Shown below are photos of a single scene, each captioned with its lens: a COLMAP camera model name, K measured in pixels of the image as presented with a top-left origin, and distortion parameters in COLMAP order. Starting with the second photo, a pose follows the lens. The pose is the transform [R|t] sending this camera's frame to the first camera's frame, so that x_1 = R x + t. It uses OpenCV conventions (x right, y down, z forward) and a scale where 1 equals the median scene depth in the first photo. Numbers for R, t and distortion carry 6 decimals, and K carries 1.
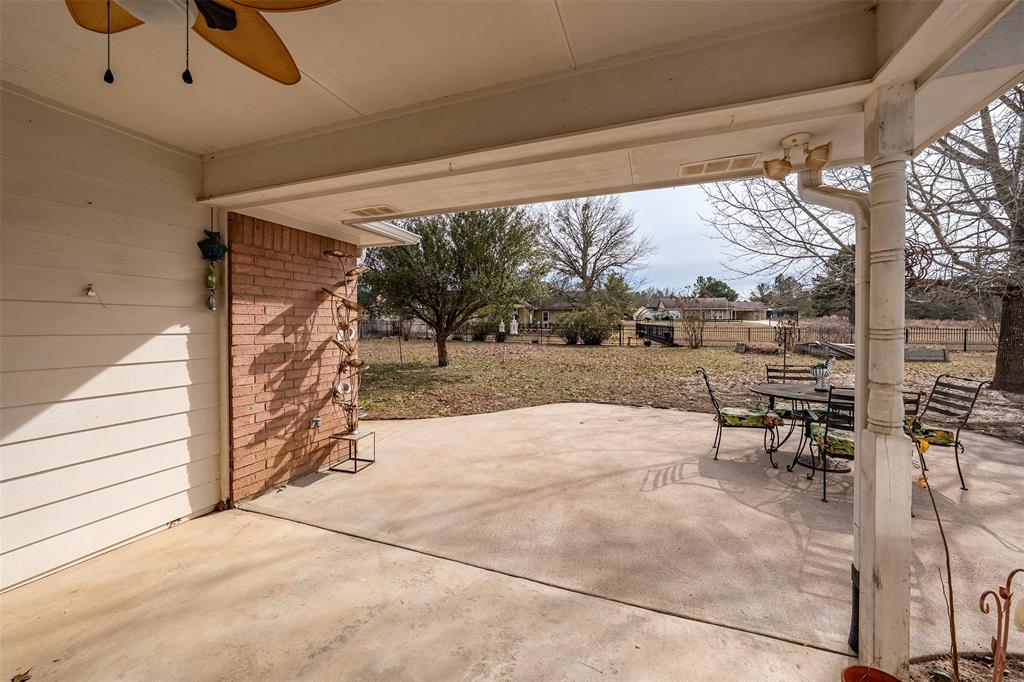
lens RADIAL K [[379.1, 0, 514.6], [0, 379.1, 330.1], [0, 0, 1]] dist [0.000157, -0.000034]
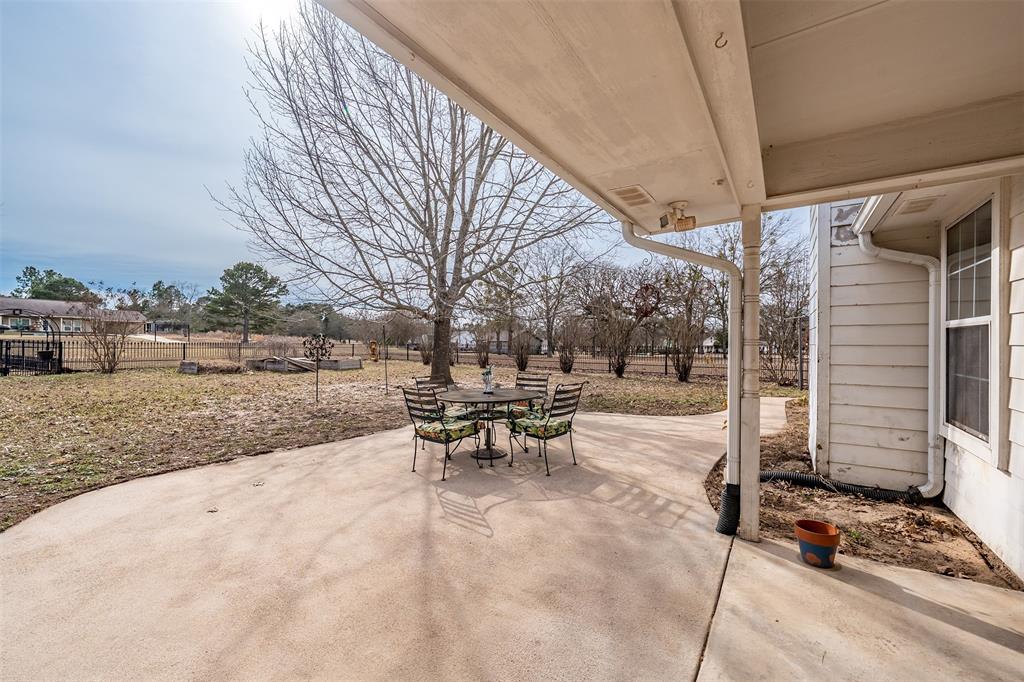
lens RADIAL K [[412.1, 0, 513.7], [0, 412.1, 344.9], [0, 0, 1]] dist [-0.004244, -0.000426]
pose [[0.236717, -0.006205, 0.971559, -0.478450], [0.009253, 0.999949, 0.004131, 0.003028], [-0.971534, 0.008012, 0.236763, 0.672318]]
